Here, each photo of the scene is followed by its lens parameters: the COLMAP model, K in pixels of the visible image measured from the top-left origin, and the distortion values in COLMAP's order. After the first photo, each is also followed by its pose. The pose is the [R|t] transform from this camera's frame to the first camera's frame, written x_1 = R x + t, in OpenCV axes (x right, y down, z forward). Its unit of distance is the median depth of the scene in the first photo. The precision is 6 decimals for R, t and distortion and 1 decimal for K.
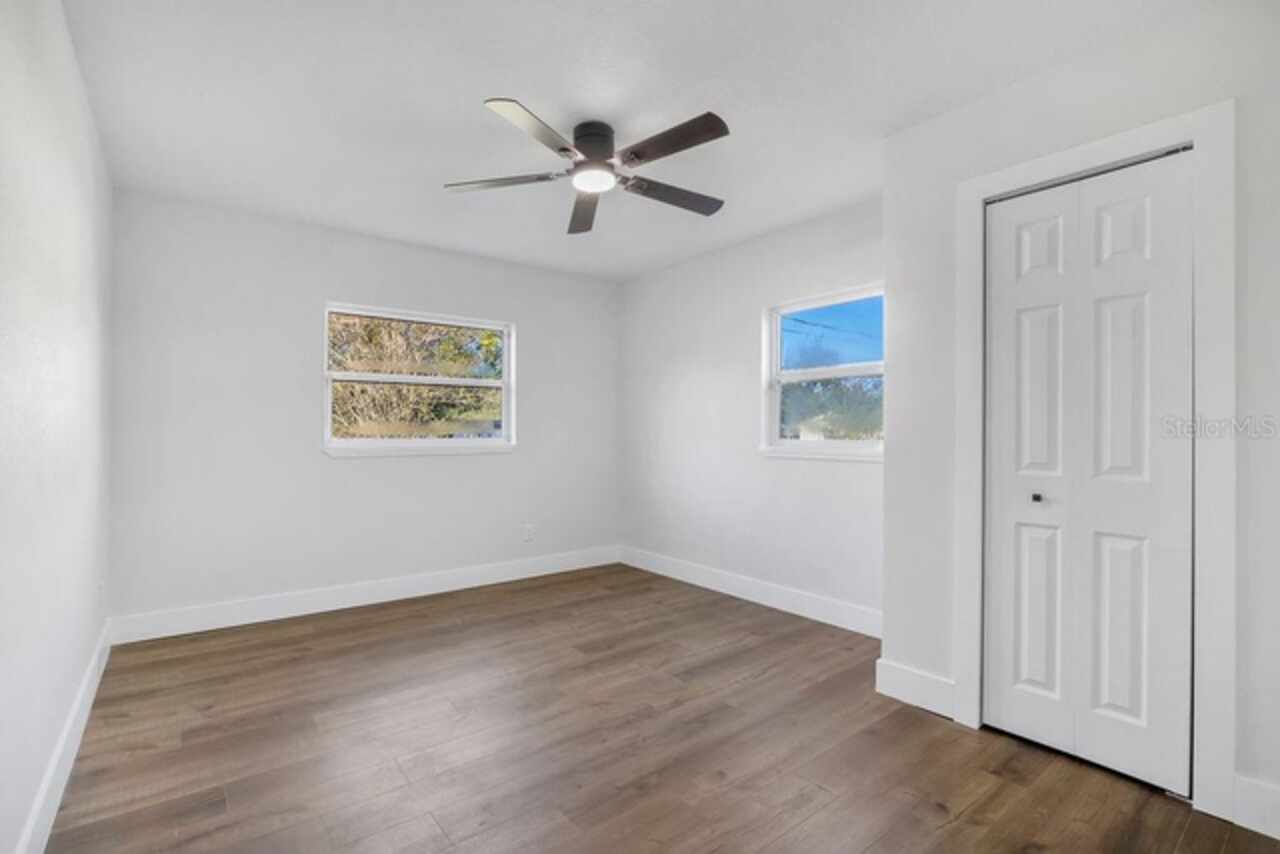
lens RADIAL K [[599.6, 0, 641.6], [0, 599.6, 429.4], [0, 0, 1]] dist [-0.000625, 0.000009]
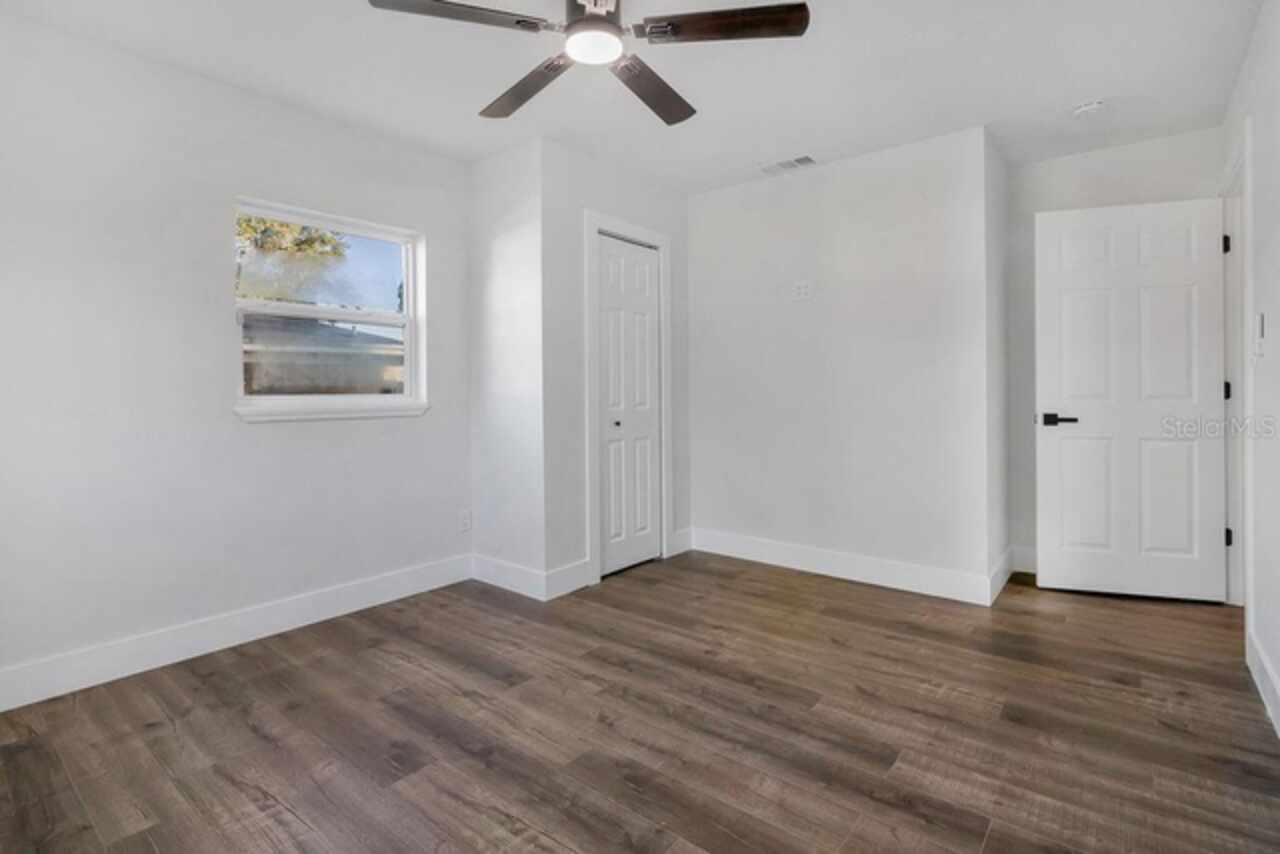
lens RADIAL K [[599.6, 0, 644.0], [0, 599.6, 393.2], [0, 0, 1]] dist [-0.000625, 0.000009]
pose [[-0.236996, 0.005181, 0.971497, -0.832505], [-0.001601, 0.999982, -0.005723, 0.034864], [-0.971509, -0.002911, -0.236984, 1.130290]]
